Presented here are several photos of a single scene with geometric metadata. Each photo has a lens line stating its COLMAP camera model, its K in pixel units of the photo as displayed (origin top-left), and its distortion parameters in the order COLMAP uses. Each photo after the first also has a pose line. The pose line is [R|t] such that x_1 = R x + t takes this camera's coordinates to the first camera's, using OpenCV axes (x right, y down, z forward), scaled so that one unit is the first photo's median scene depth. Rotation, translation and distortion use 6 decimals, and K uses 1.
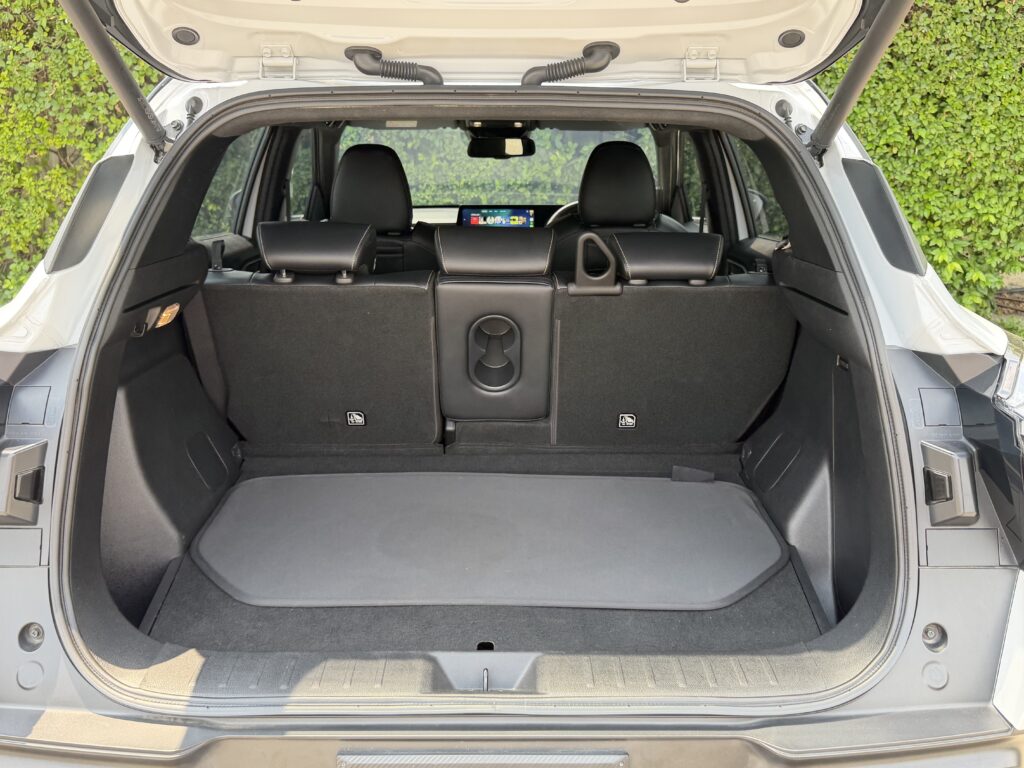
lens RADIAL K [[944.0, 0, 517.2], [0, 944.0, 390.0], [0, 0, 1]] dist [0.022752, -0.028933]
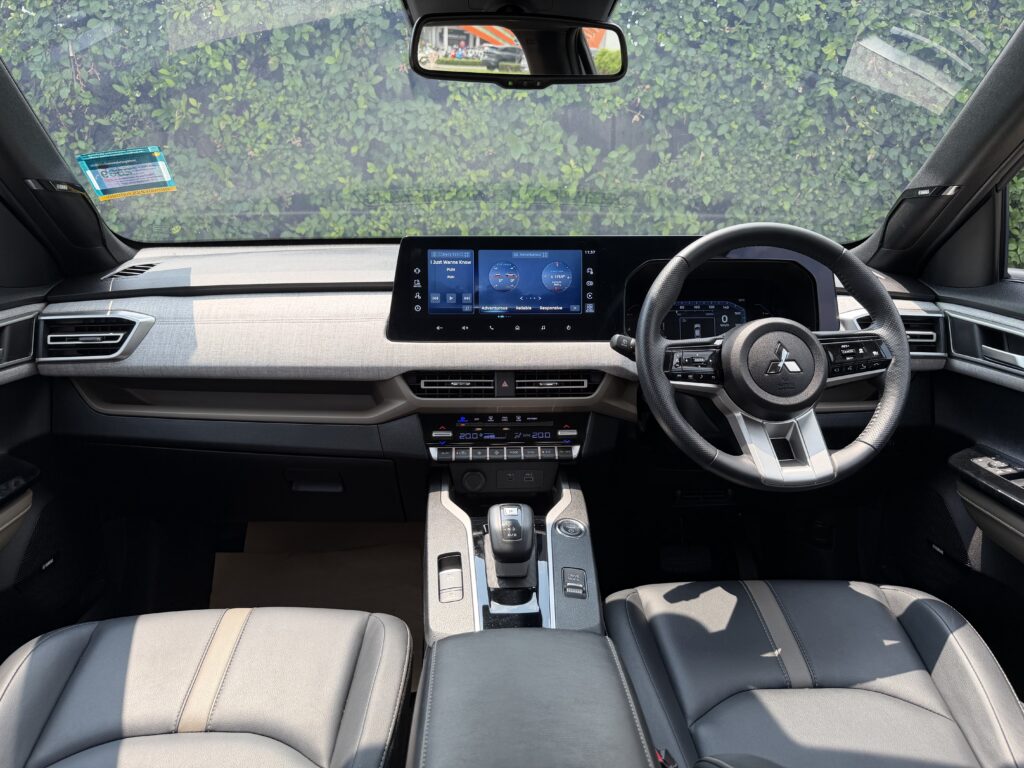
lens RADIAL K [[727.2, 0, 508.7], [0, 727.2, 376.2], [0, 0, 1]] dist [0.024849, -0.041792]
pose [[0.999719, -0.008224, 0.022233, -0.015885], [0.008397, 0.999935, -0.007730, -0.091797], [-0.022168, 0.007914, 0.999723, 0.473585]]
